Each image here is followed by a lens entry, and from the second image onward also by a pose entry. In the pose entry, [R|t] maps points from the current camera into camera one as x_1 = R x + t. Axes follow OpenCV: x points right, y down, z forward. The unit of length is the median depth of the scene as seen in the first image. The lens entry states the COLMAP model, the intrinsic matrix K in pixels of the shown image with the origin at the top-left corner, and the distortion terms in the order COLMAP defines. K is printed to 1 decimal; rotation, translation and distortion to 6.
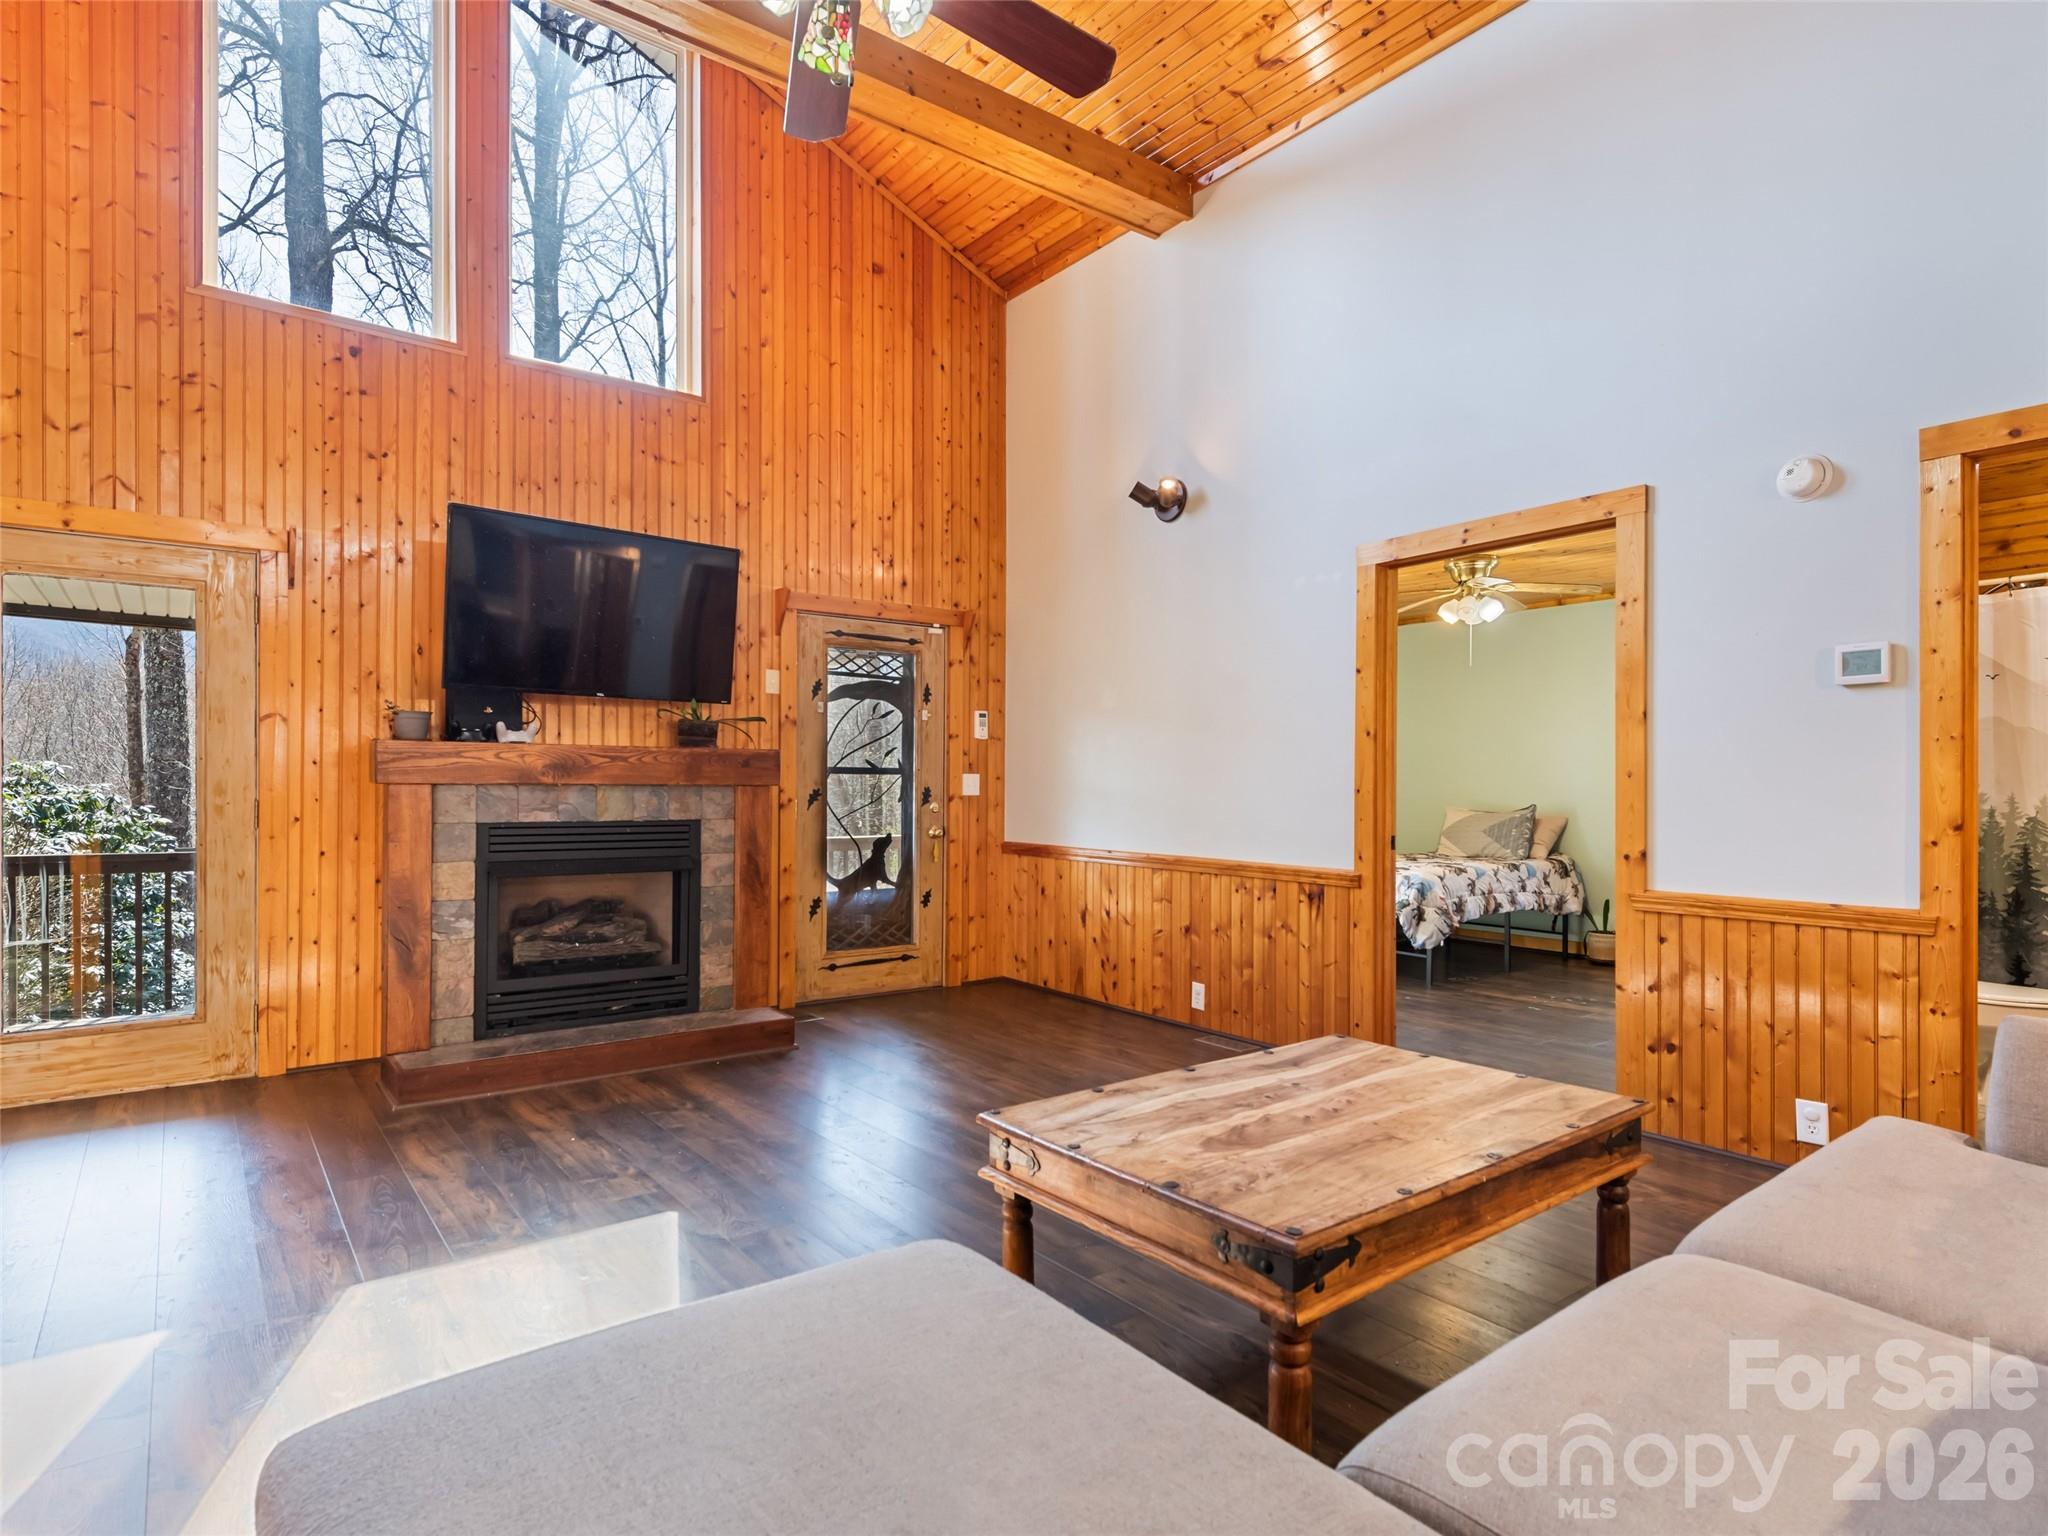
lens RADIAL K [[1092.5, 0, 1017.4], [0, 1092.5, 789.2], [0, 0, 1]] dist [0.014993, -0.000488]
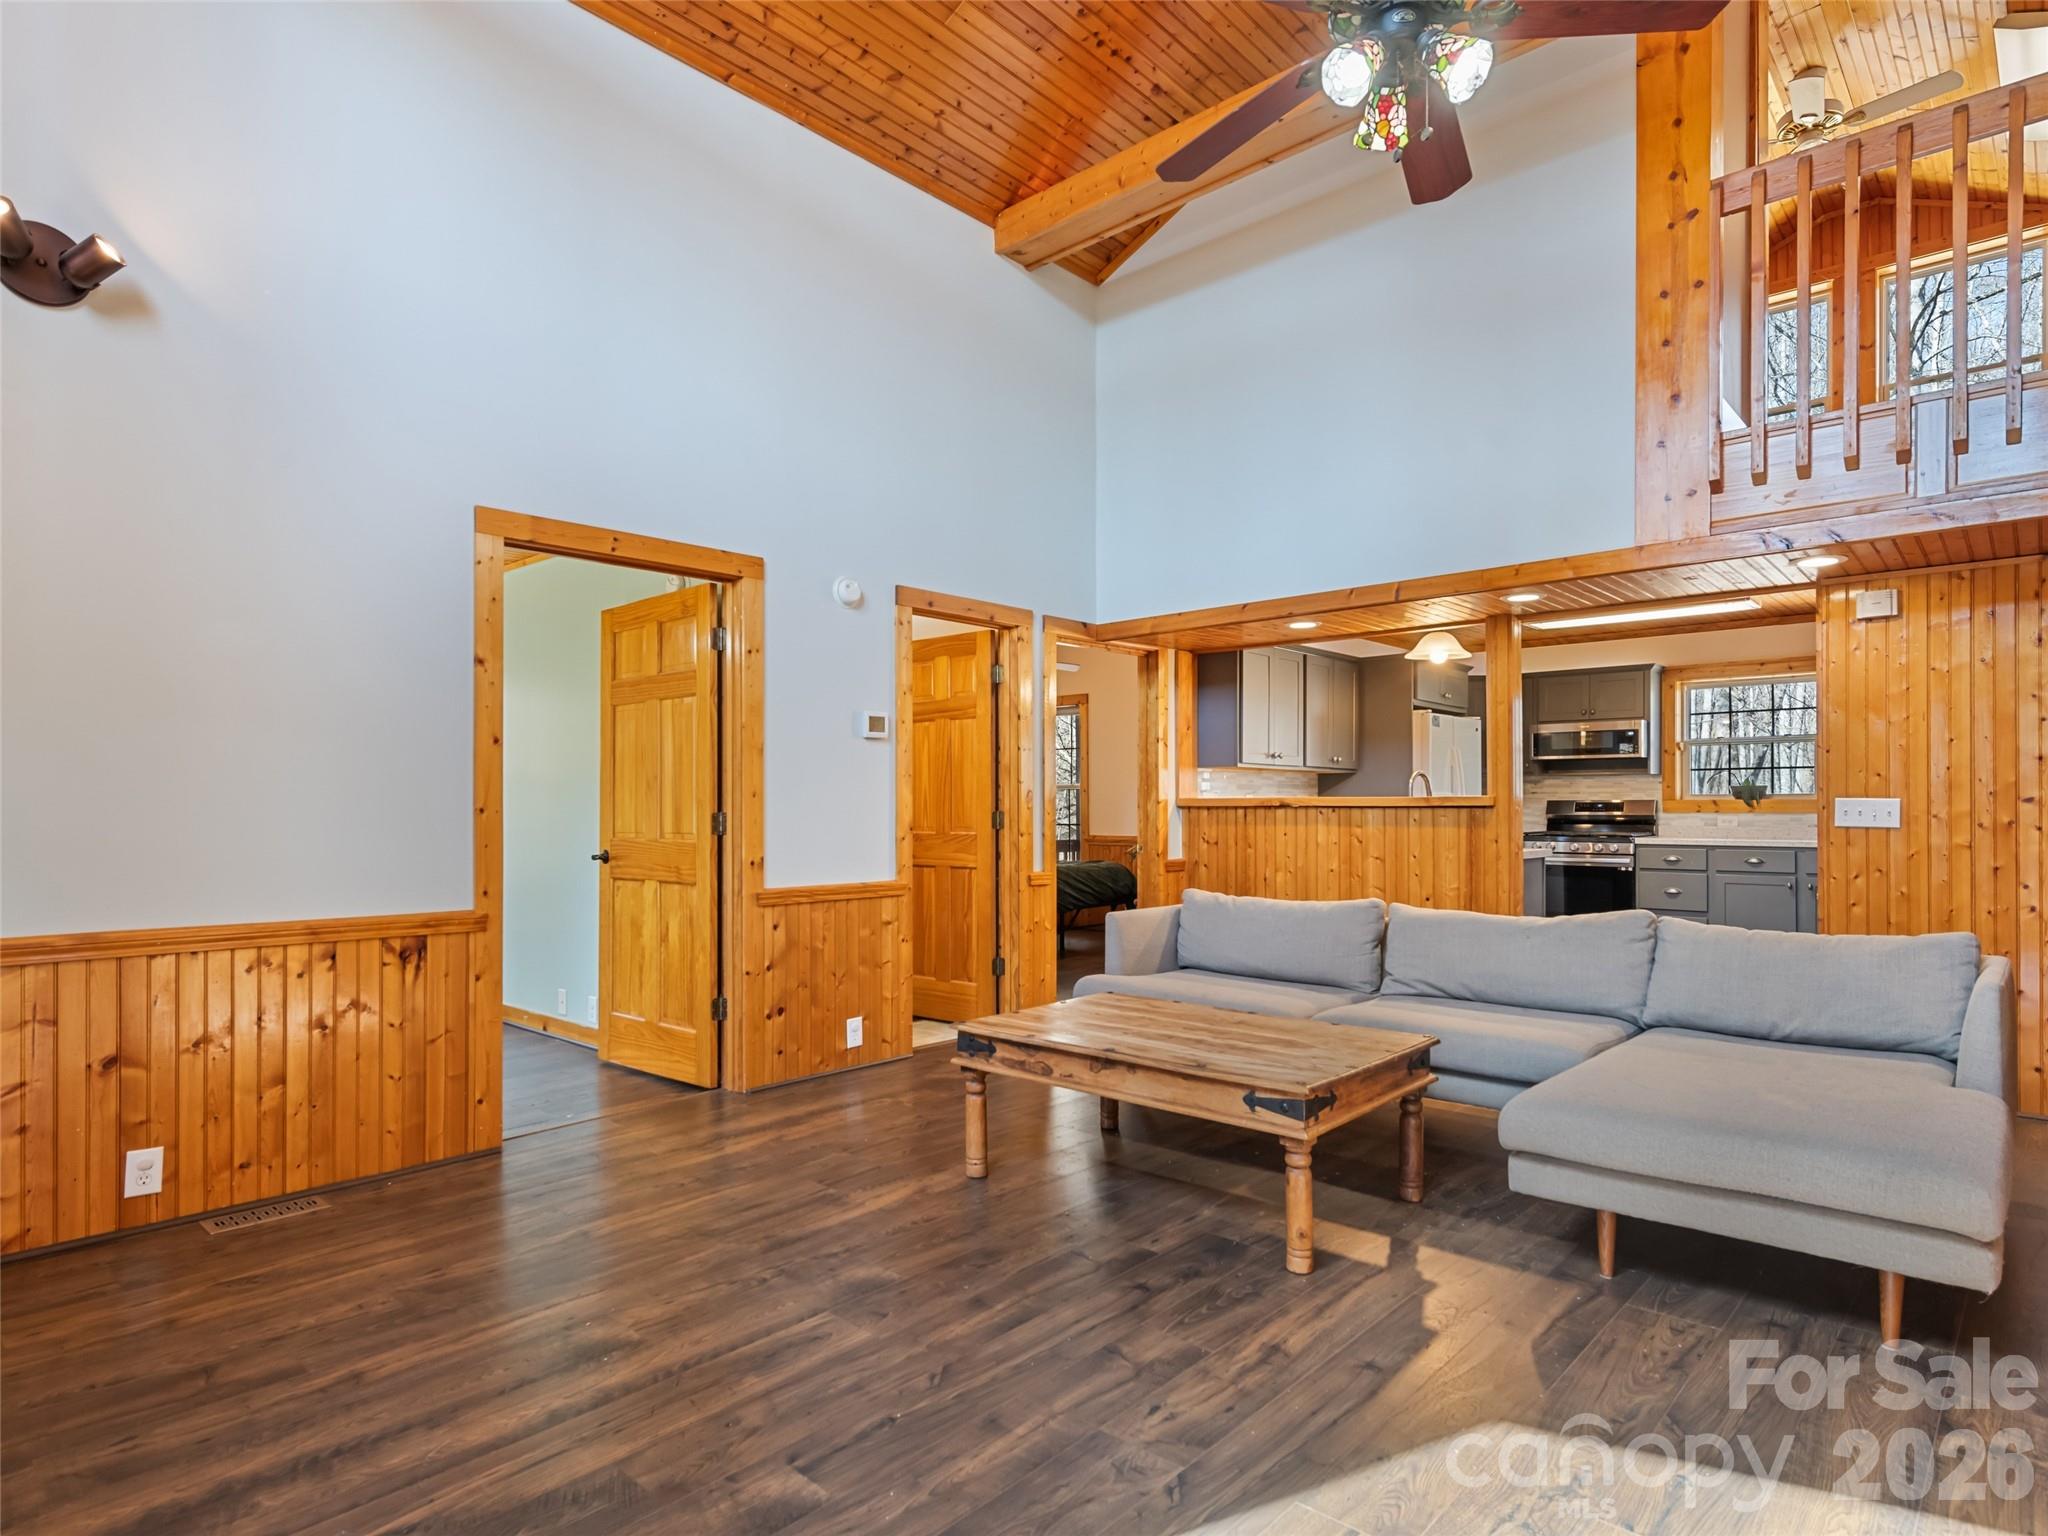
lens RADIAL K [[1141.0, 0, 1032.6], [0, 1141.0, 795.4], [0, 0, 1]] dist [0.012490, 0.000312]
pose [[-0.180565, 0.005422, 0.983548, -0.506538], [0.001993, 0.999985, -0.005147, -0.003690], [-0.983561, 0.001031, -0.180573, 0.645028]]
